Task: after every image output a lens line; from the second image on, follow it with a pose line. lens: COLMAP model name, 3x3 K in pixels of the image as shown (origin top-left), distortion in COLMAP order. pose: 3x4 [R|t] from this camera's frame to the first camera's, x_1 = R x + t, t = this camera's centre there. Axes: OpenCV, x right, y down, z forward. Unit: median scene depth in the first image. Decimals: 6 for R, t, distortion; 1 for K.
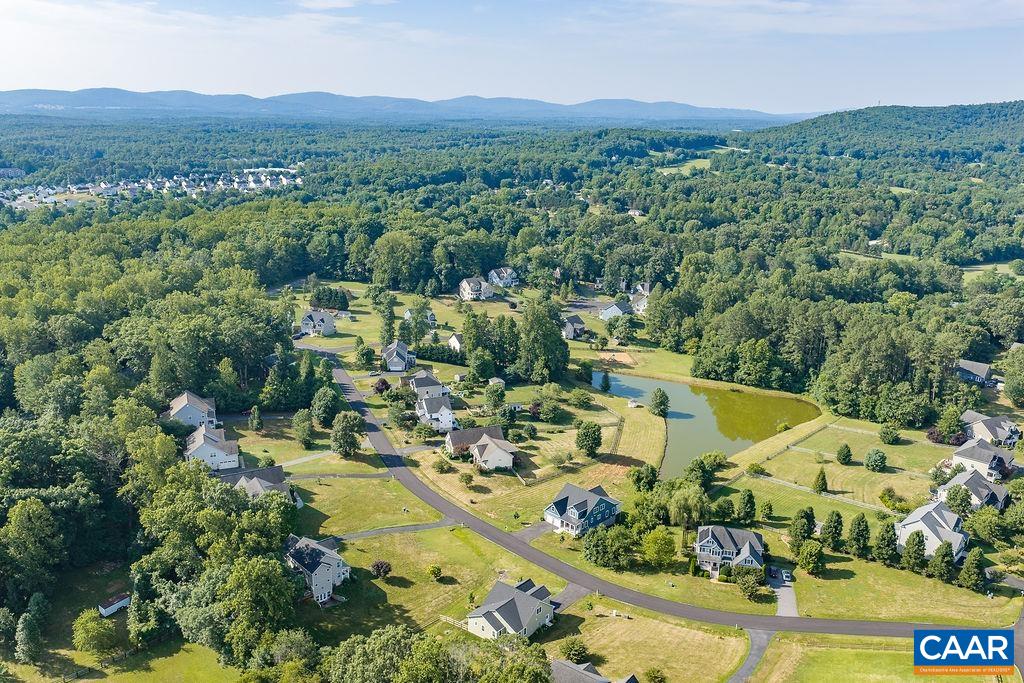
lens RADIAL K [[848.9, 0, 504.6], [0, 848.9, 339.2], [0, 0, 1]] dist [0.006885, -0.020341]
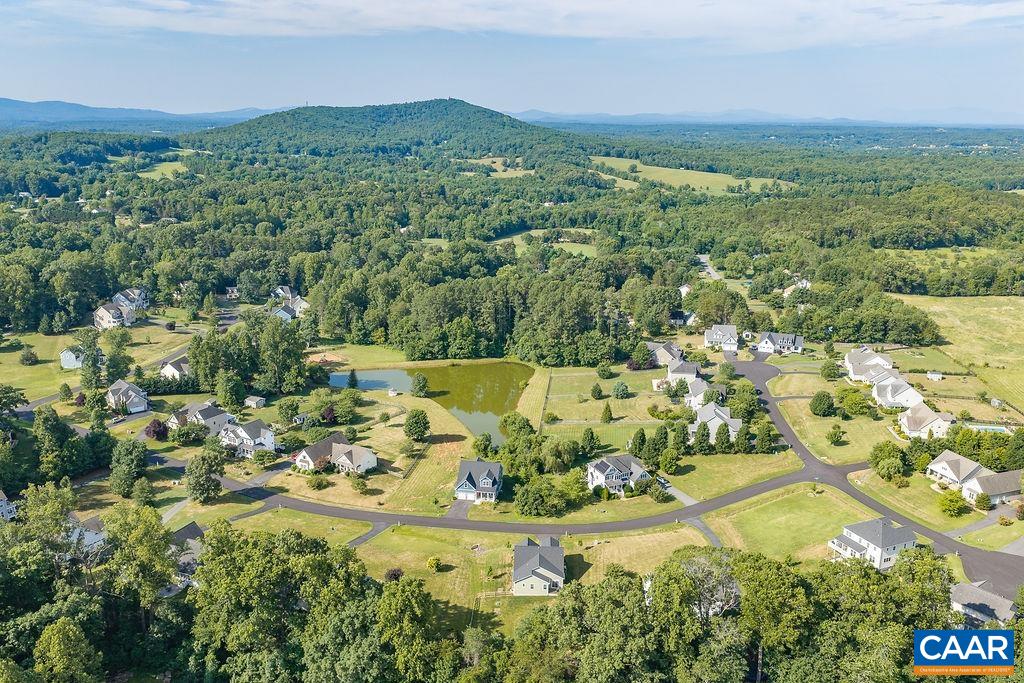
lens RADIAL K [[848.9, 0, 509.2], [0, 848.9, 343.2], [0, 0, 1]] dist [0.006885, -0.020341]
pose [[0.786091, -0.165060, 0.595664, -0.335572], [0.162152, 0.985003, 0.058956, -0.022462], [-0.596463, 0.050244, 0.801067, 0.055663]]
